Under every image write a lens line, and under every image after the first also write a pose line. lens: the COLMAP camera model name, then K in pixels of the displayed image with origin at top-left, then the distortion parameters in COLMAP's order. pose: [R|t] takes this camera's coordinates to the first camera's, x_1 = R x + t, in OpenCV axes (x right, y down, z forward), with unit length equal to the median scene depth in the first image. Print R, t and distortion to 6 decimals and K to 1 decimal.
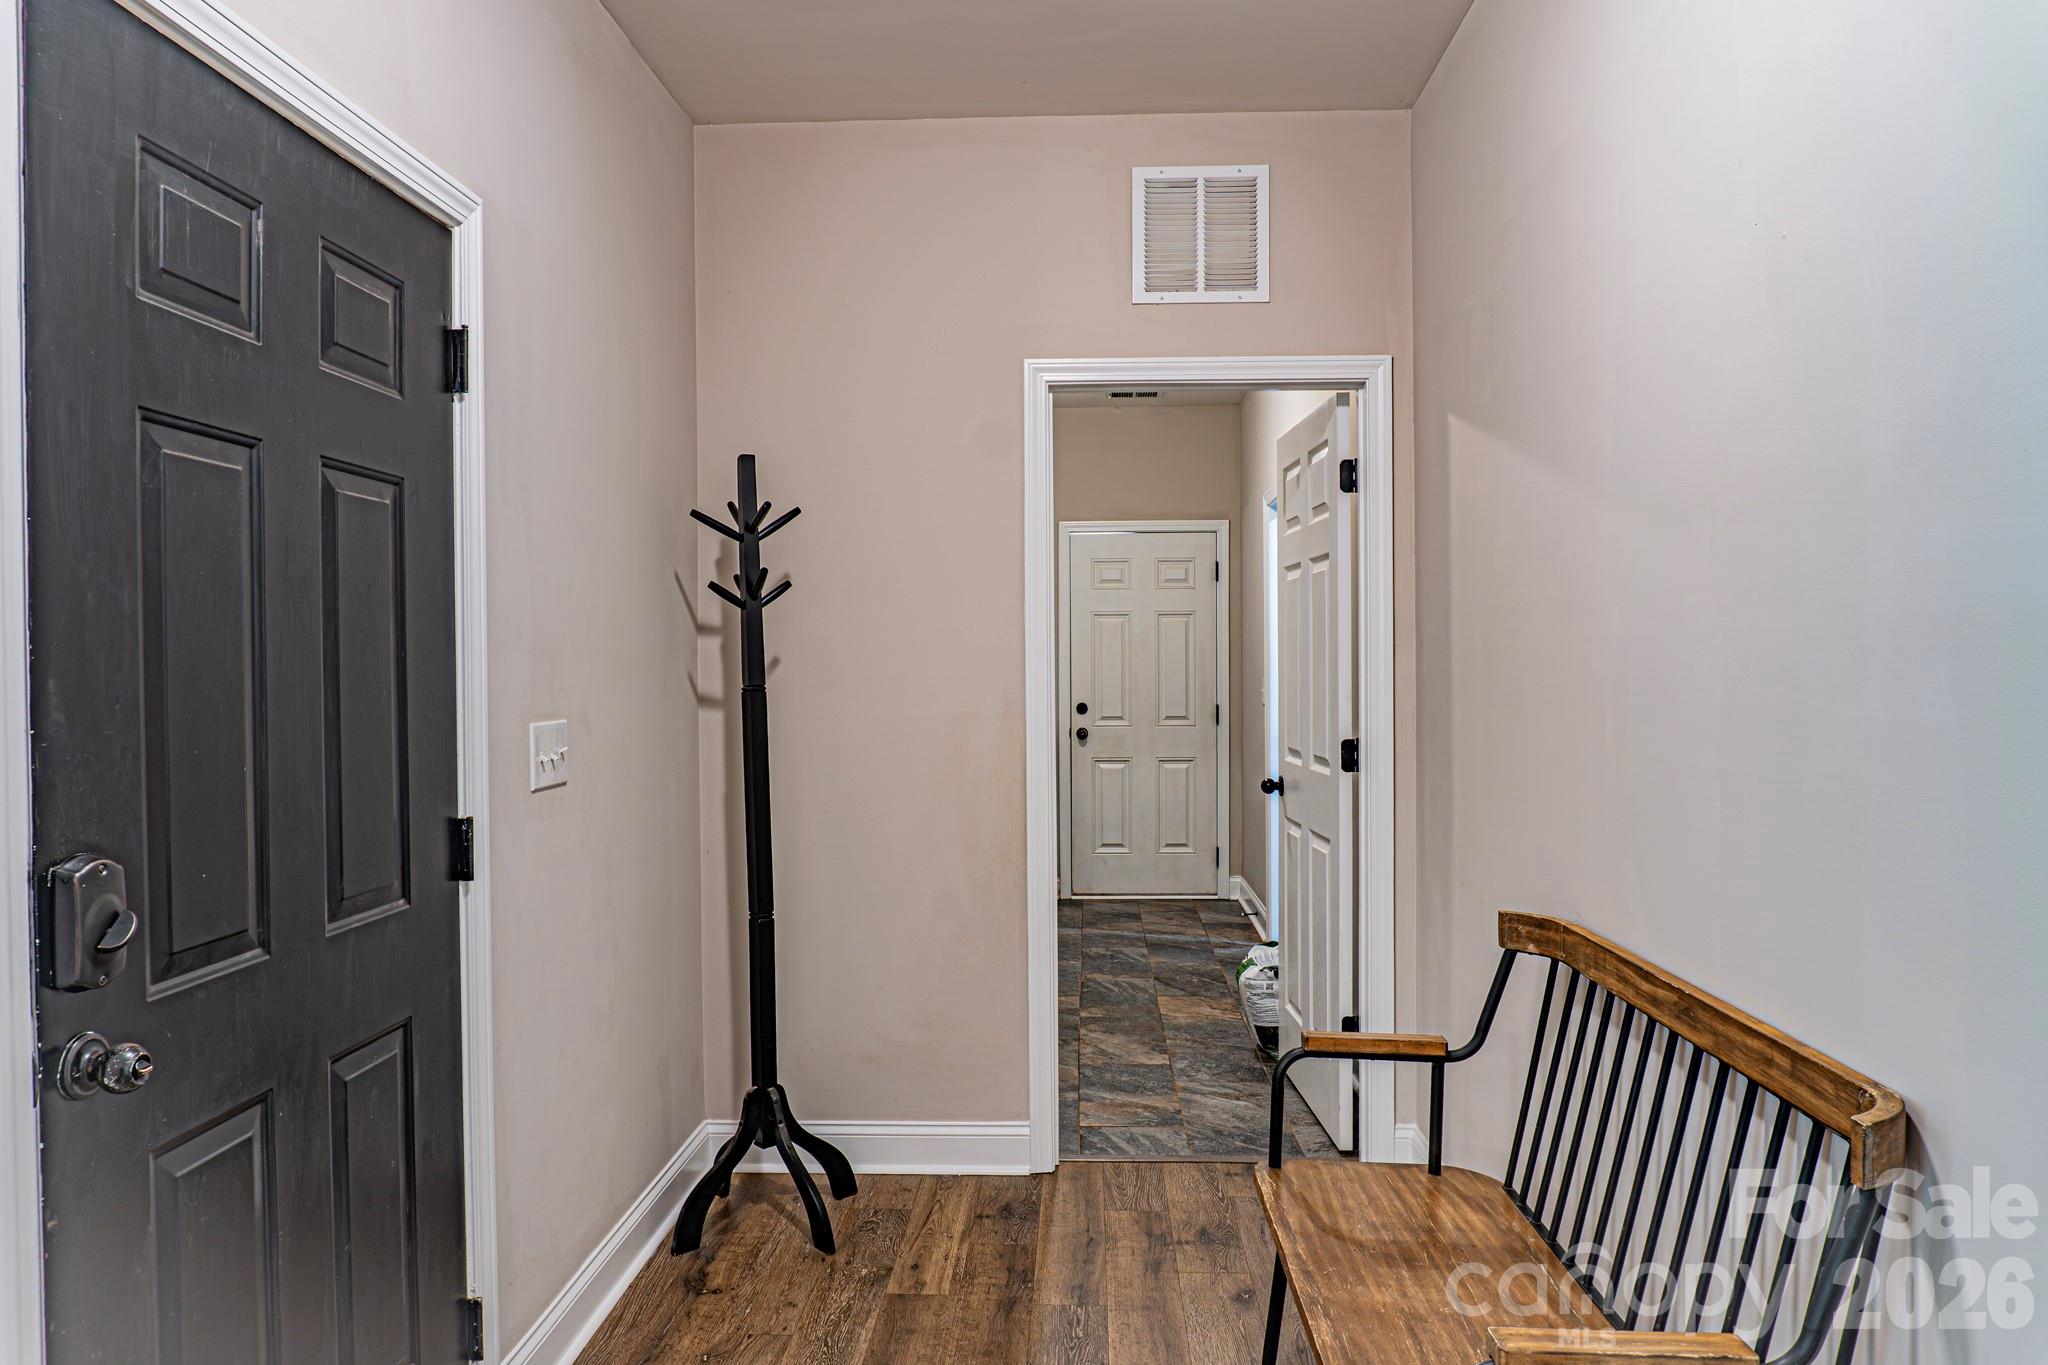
lens RADIAL K [[1359.6, 0, 1024.0], [0, 1359.6, 682.5], [0, 0, 1]] dist [-0.019168, -0.002226]
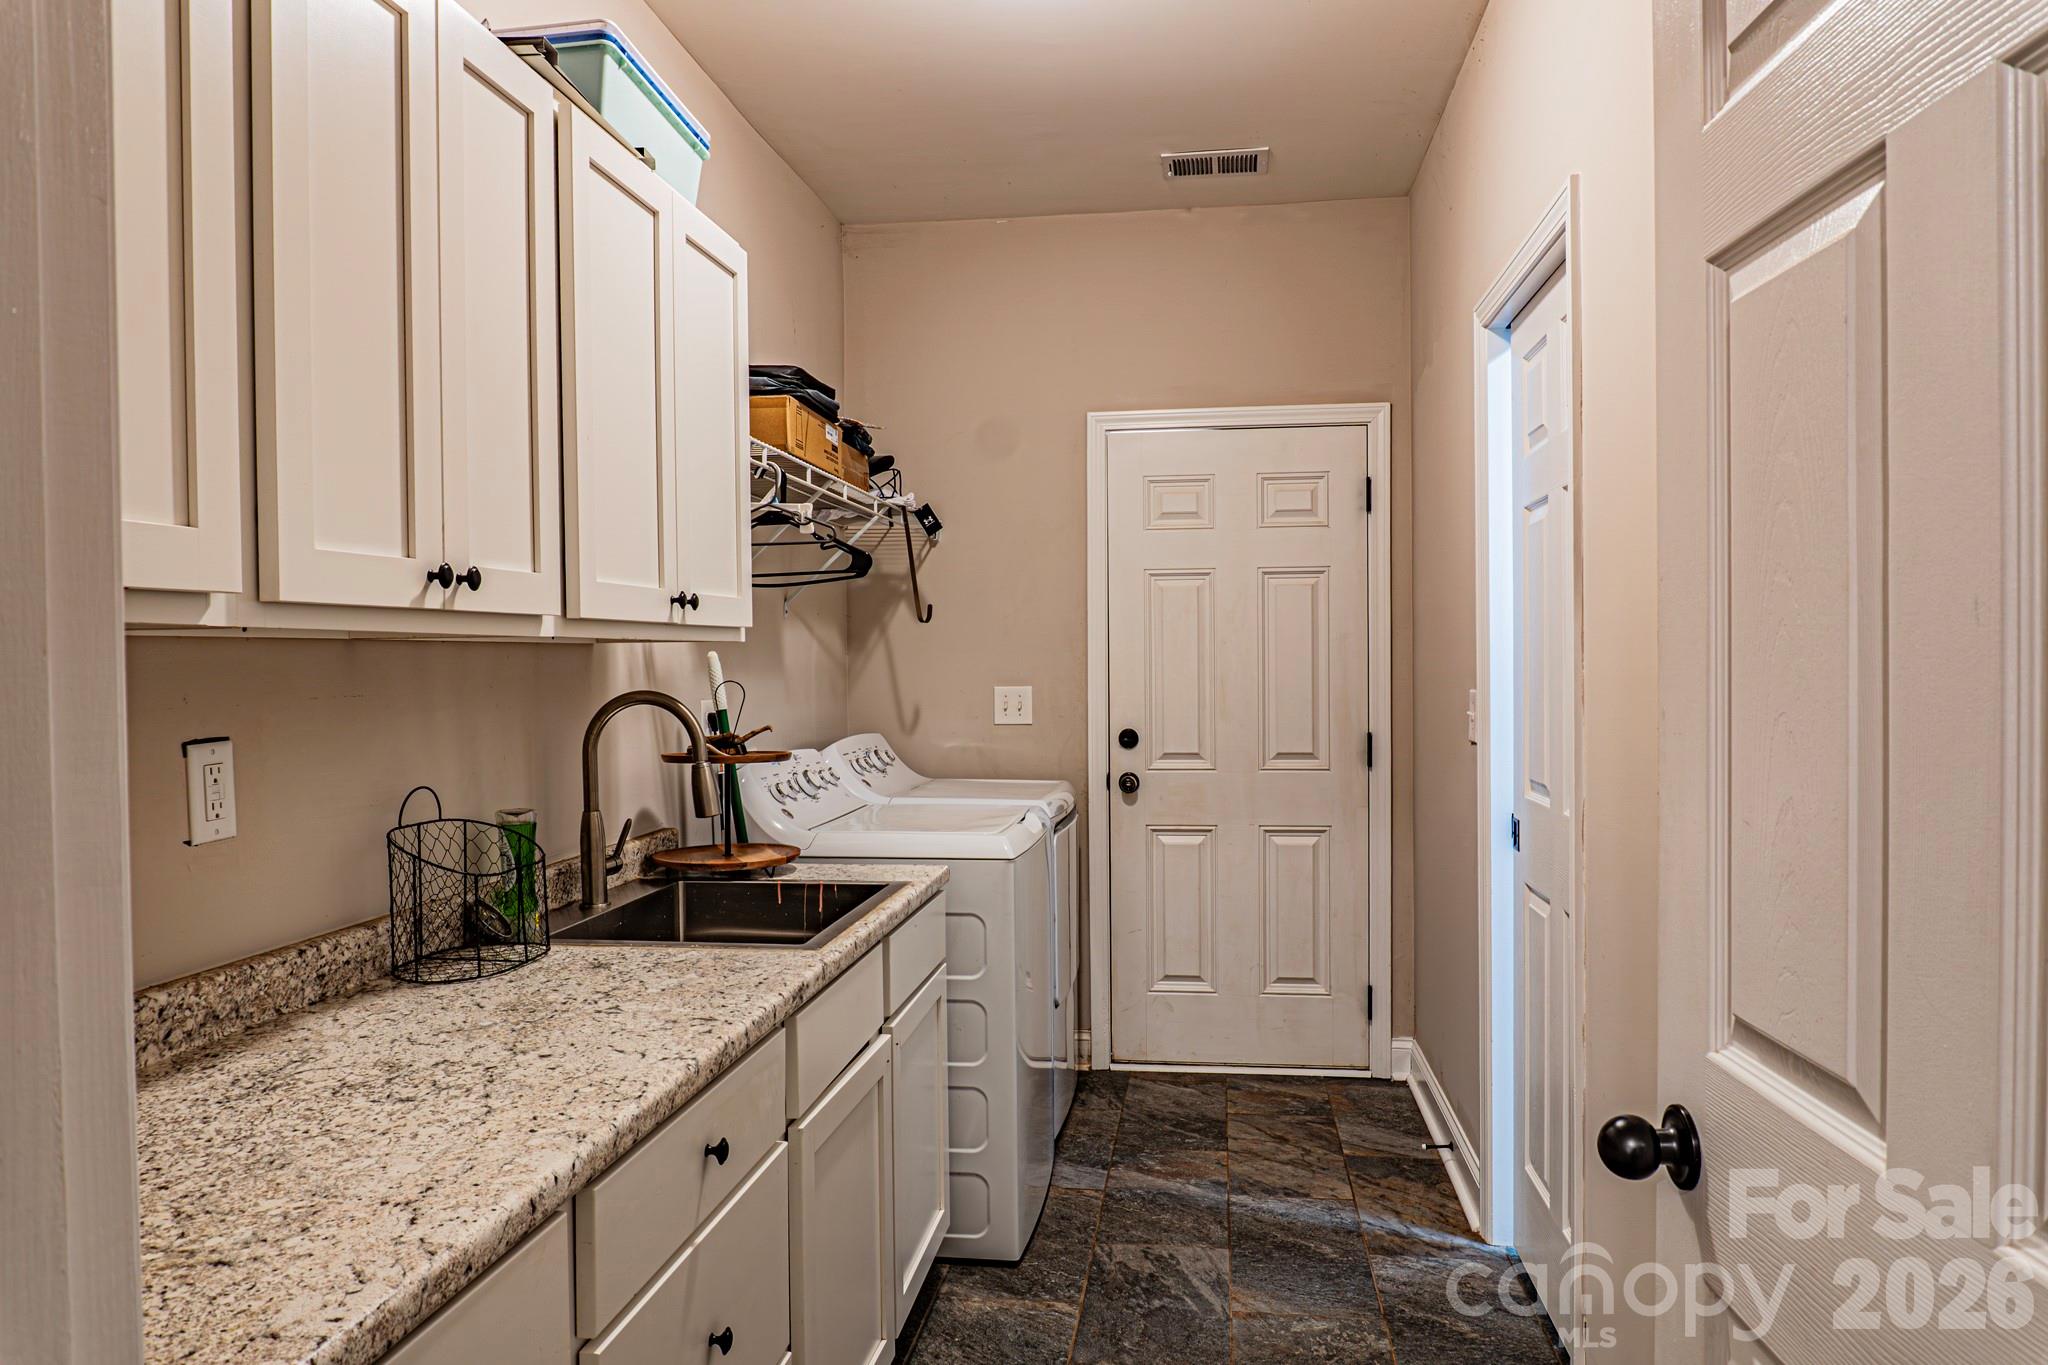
lens RADIAL K [[1359.6, 0, 1024.0], [0, 1359.6, 682.5], [0, 0, 1]] dist [-0.019168, -0.002226]
pose [[0.995751, -0.001588, -0.092073, 0.051884], [0.001536, 0.999999, -0.000636, -0.004357], [0.092074, 0.000492, 0.995752, 0.428567]]
